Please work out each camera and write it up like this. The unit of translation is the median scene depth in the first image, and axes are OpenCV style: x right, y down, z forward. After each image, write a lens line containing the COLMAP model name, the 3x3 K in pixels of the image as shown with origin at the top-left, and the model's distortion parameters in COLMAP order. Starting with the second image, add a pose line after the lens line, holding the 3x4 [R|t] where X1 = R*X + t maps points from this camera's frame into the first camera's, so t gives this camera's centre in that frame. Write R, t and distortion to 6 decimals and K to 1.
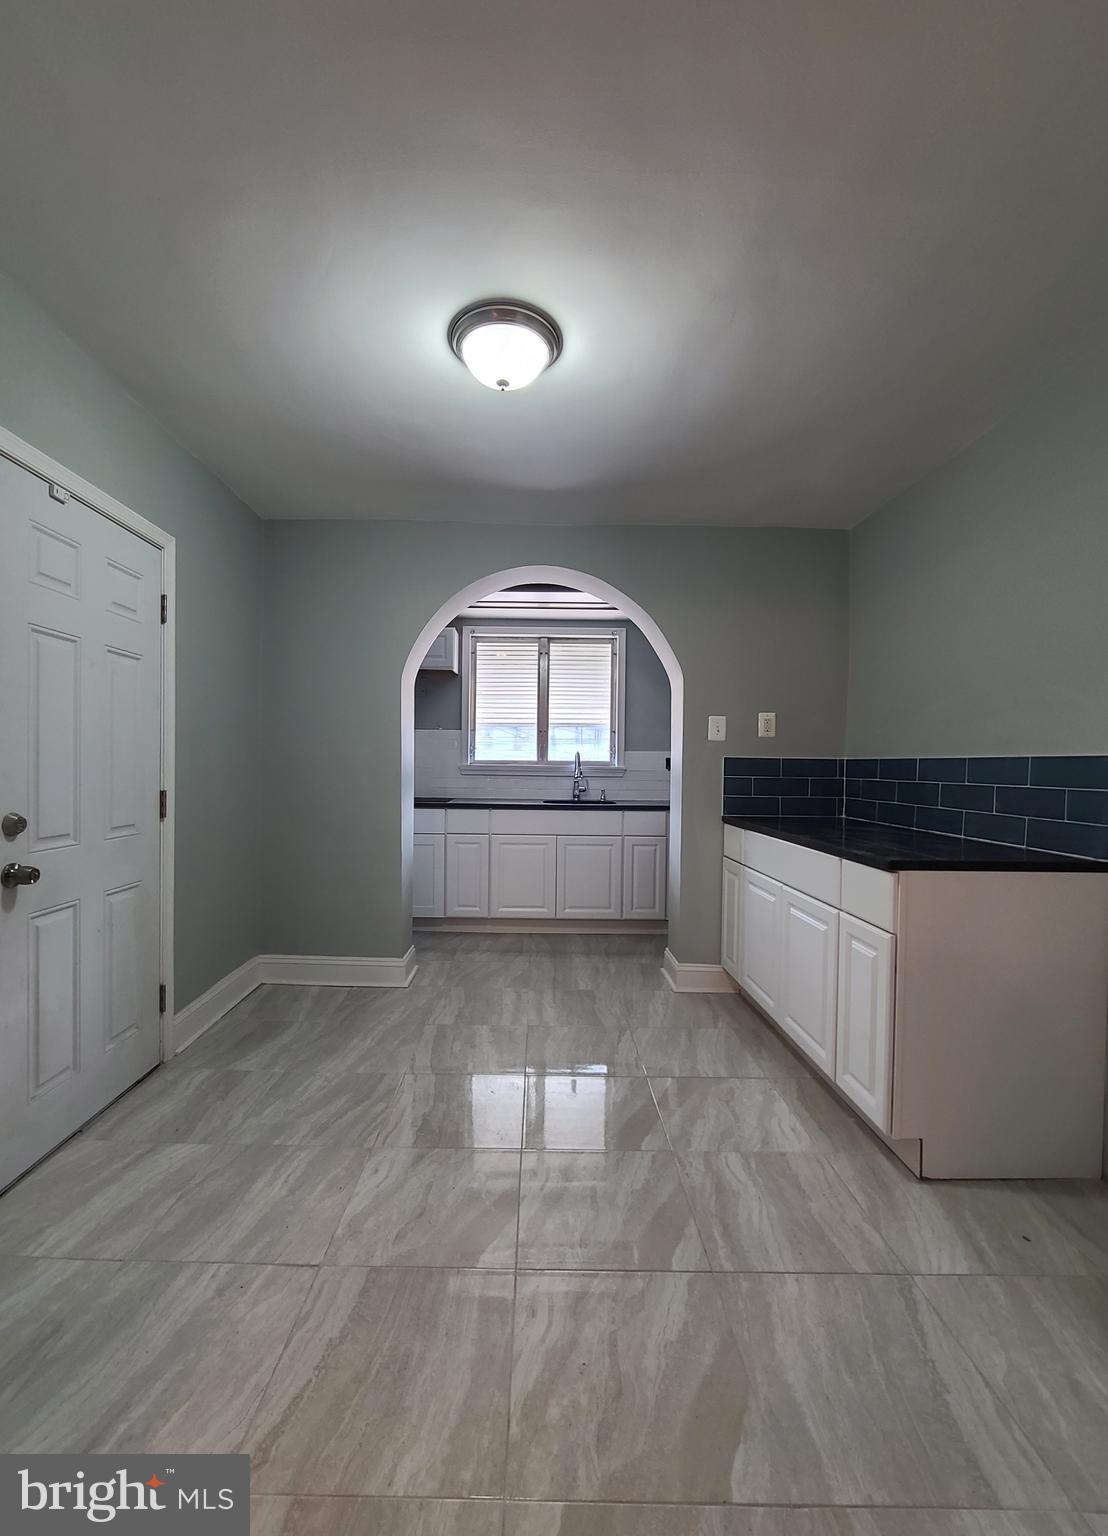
lens RADIAL K [[631.6, 0, 543.4], [0, 631.6, 773.6], [0, 0, 1]] dist [-0.002460, 0.002904]
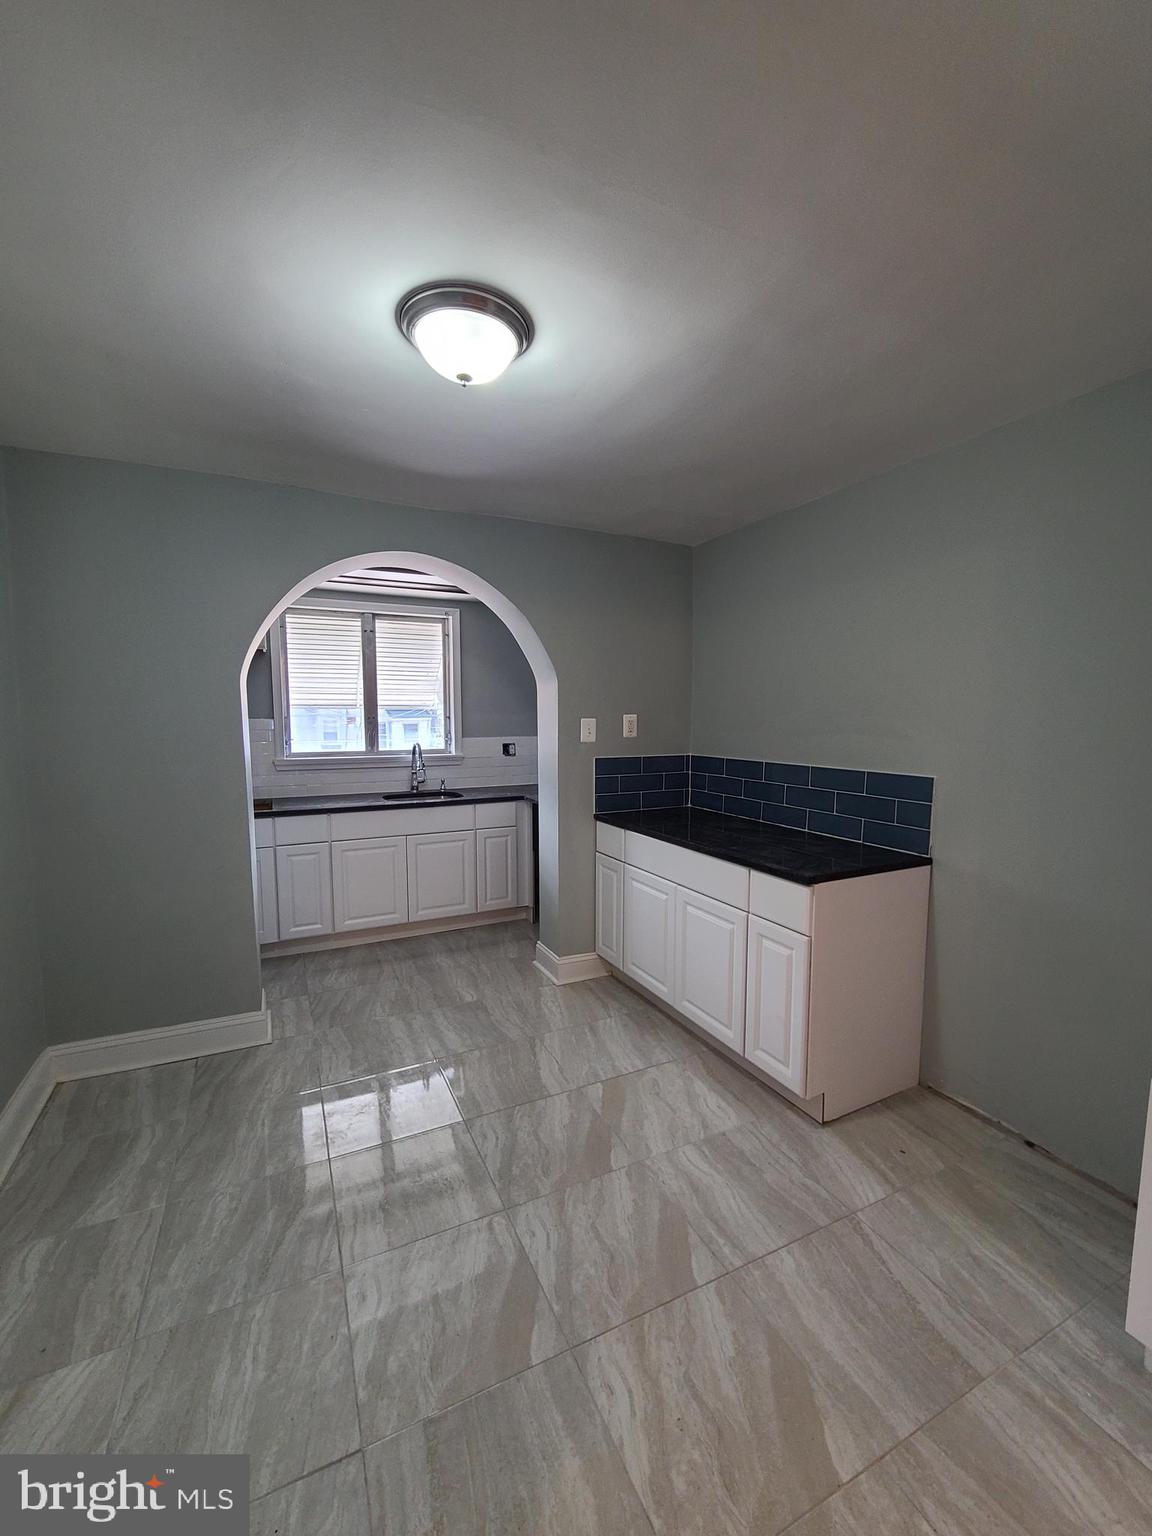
lens RADIAL K [[627.8, 0, 576.5], [0, 627.8, 770.1], [0, 0, 1]] dist [-0.007046, 0.003763]
pose [[0.899413, -0.052689, 0.433913, -0.271079], [0.016364, 0.996071, 0.087031, -0.136266], [-0.436793, -0.071176, 0.896742, 0.116421]]
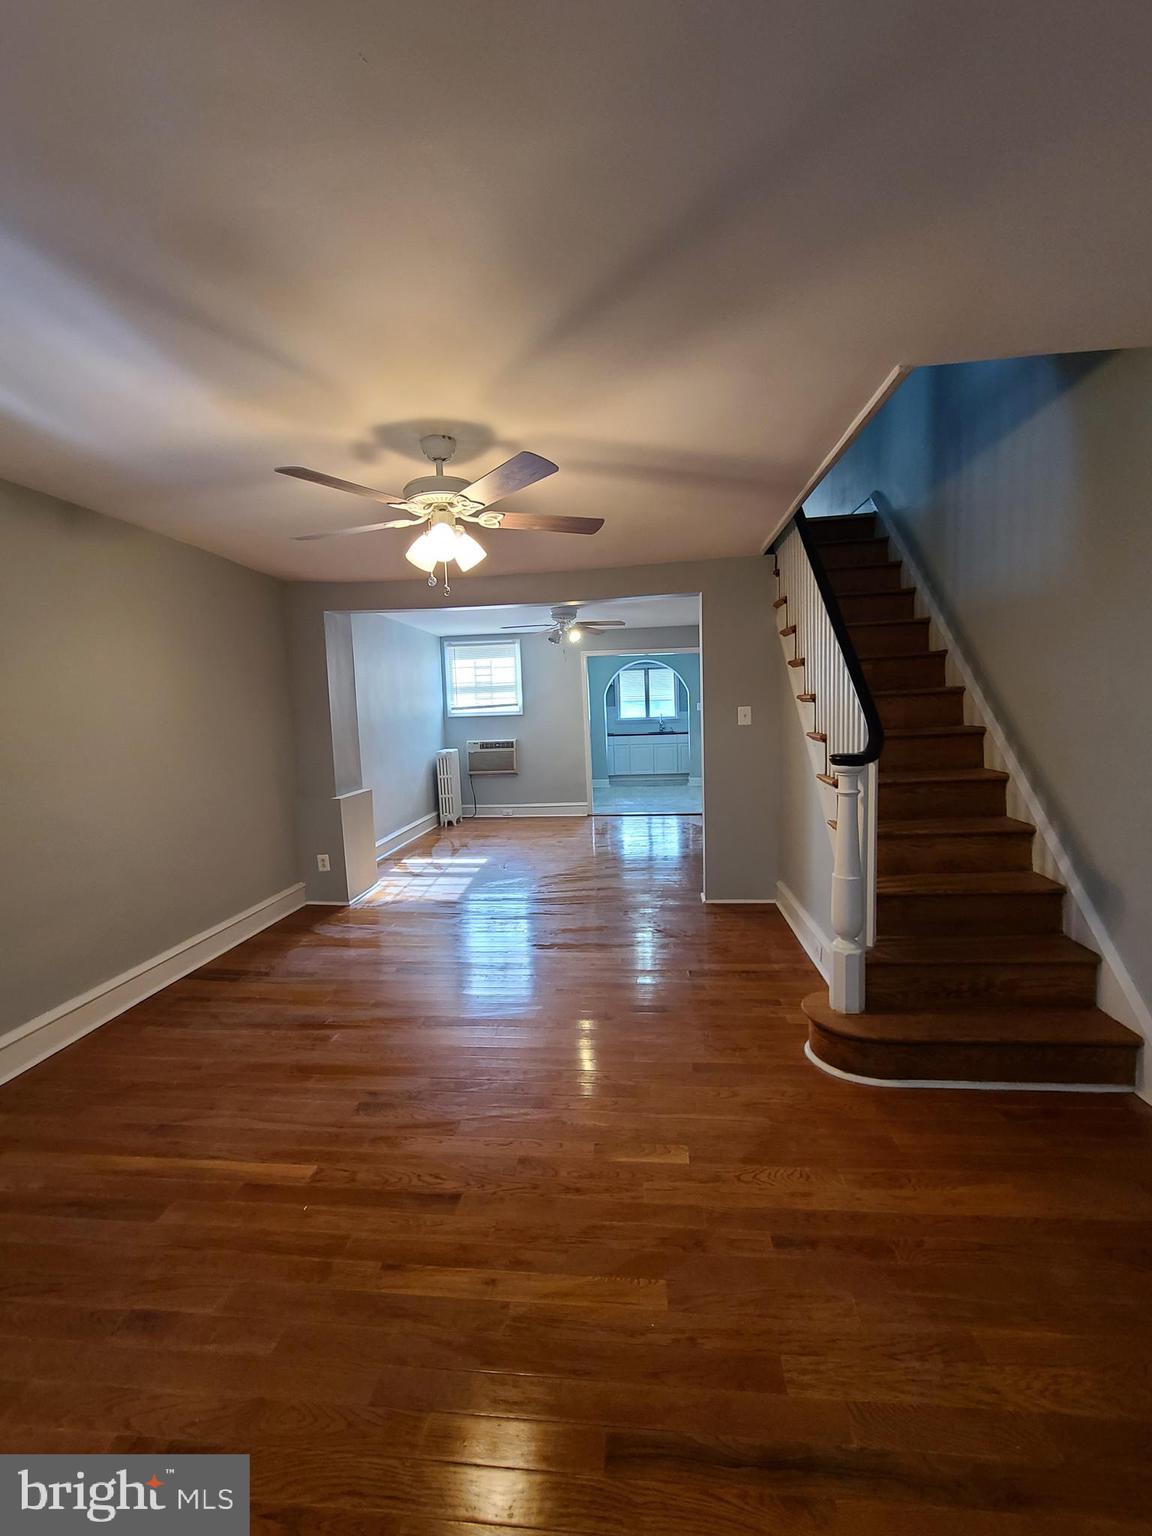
lens RADIAL K [[627.8, 0, 579.0], [0, 627.8, 768.6], [0, 0, 1]] dist [-0.007046, 0.003763]
pose [[0.993158, -0.037664, -0.110535, -0.008582], [0.046010, 0.996199, 0.073958, -0.027993], [0.107330, -0.078537, 0.991117, -3.118591]]
